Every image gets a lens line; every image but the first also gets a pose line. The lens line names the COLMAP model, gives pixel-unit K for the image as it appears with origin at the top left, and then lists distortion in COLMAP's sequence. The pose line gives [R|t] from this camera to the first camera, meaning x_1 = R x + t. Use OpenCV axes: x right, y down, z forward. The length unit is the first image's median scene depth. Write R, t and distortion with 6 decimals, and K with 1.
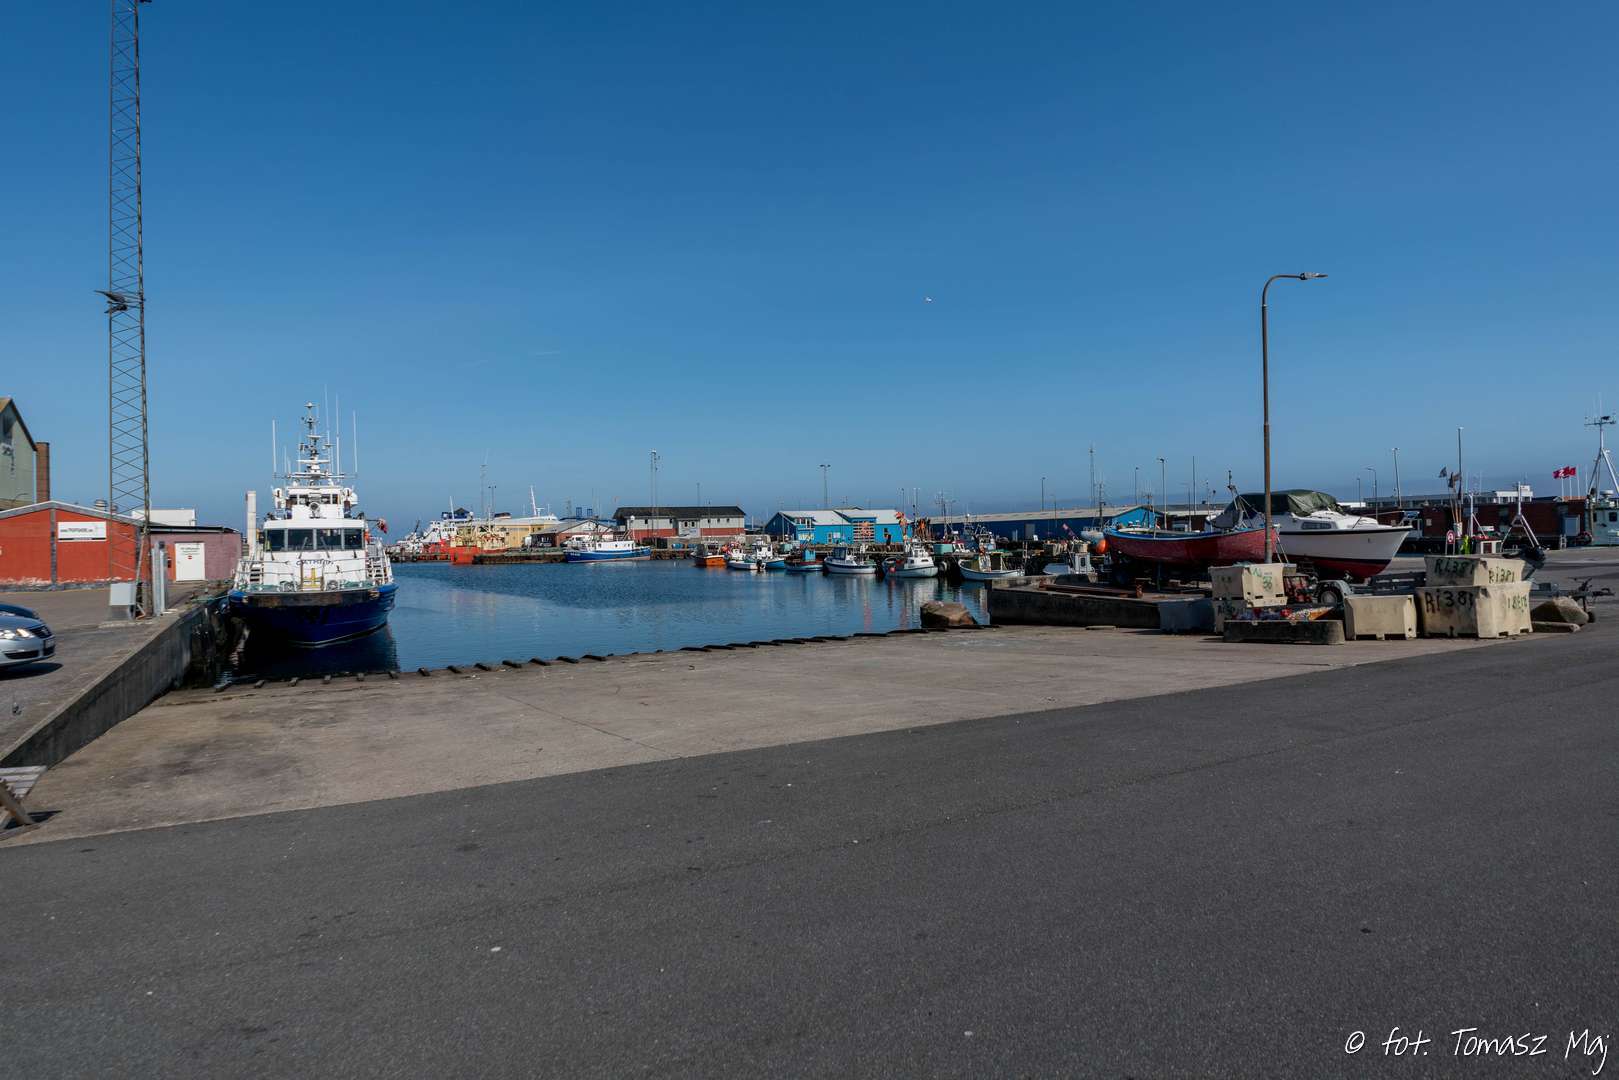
lens RADIAL K [[917.5, 0, 809.5], [0, 917.5, 540.0], [0, 0, 1]] dist [-0.029769, 0.000270]
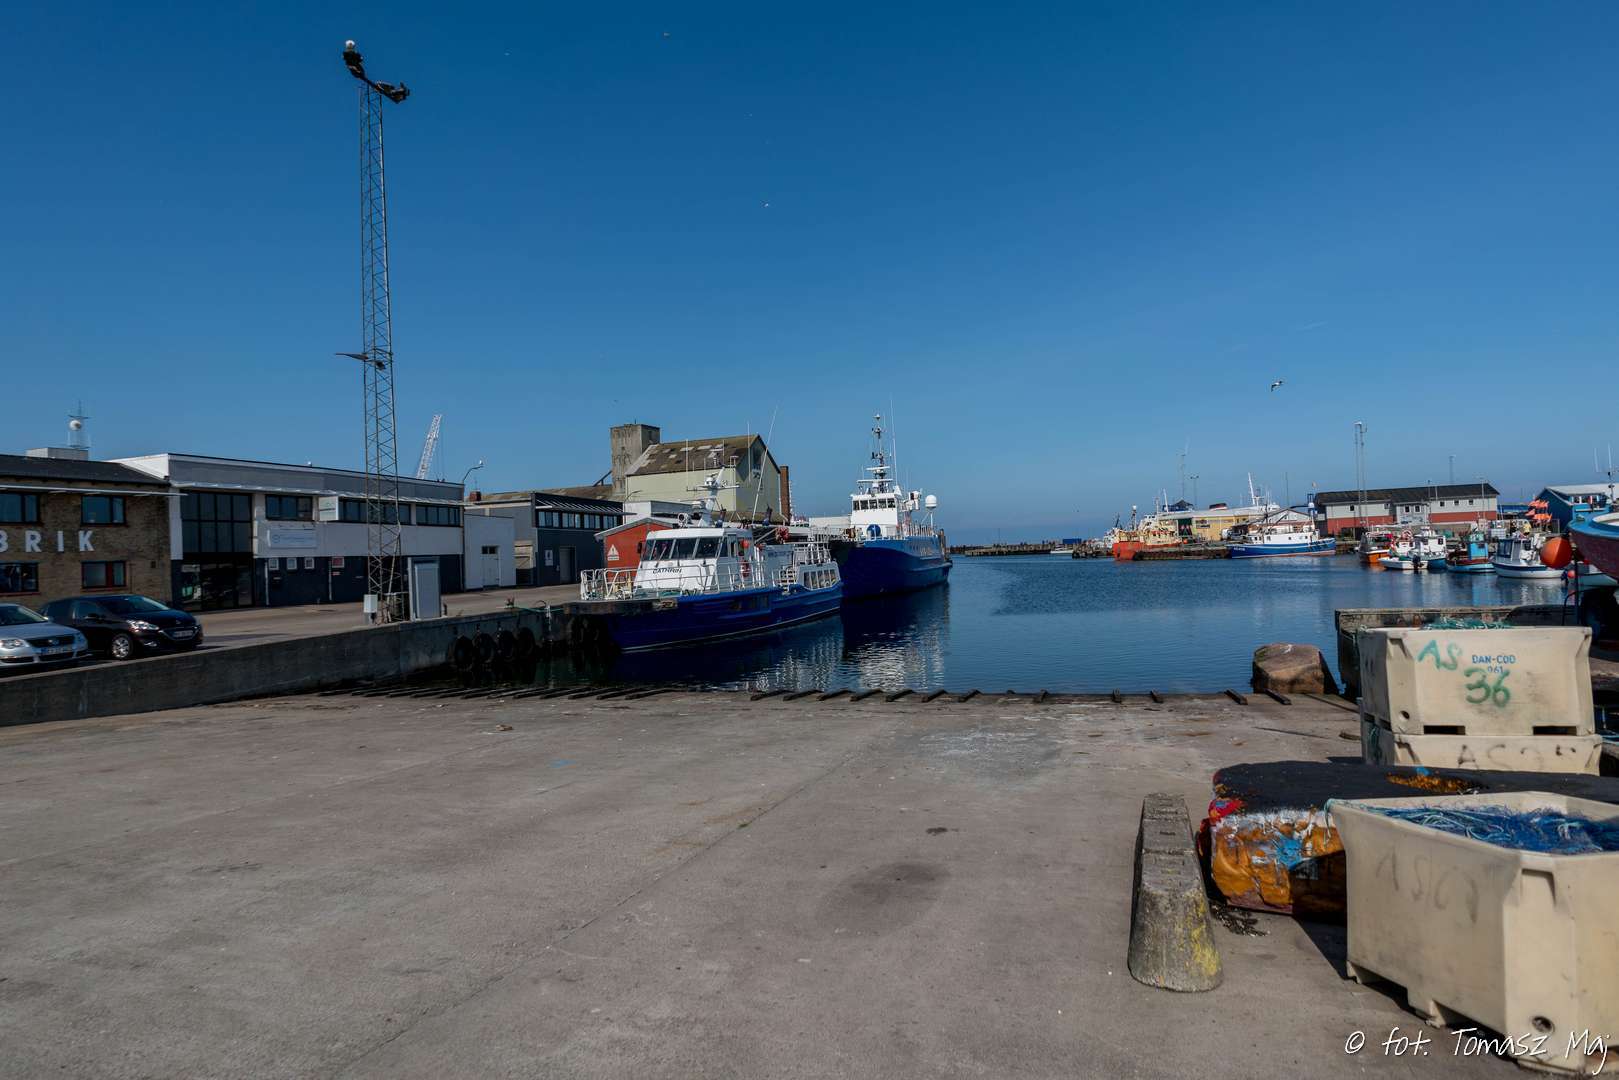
lens RADIAL K [[917.5, 0, 809.5], [0, 917.5, 540.0], [0, 0, 1]] dist [-0.029769, 0.000270]
pose [[0.706693, -0.017176, -0.707312, 0.073965], [0.022910, 0.999737, -0.001387, -0.001361], [0.707149, -0.015224, 0.706901, 0.079905]]
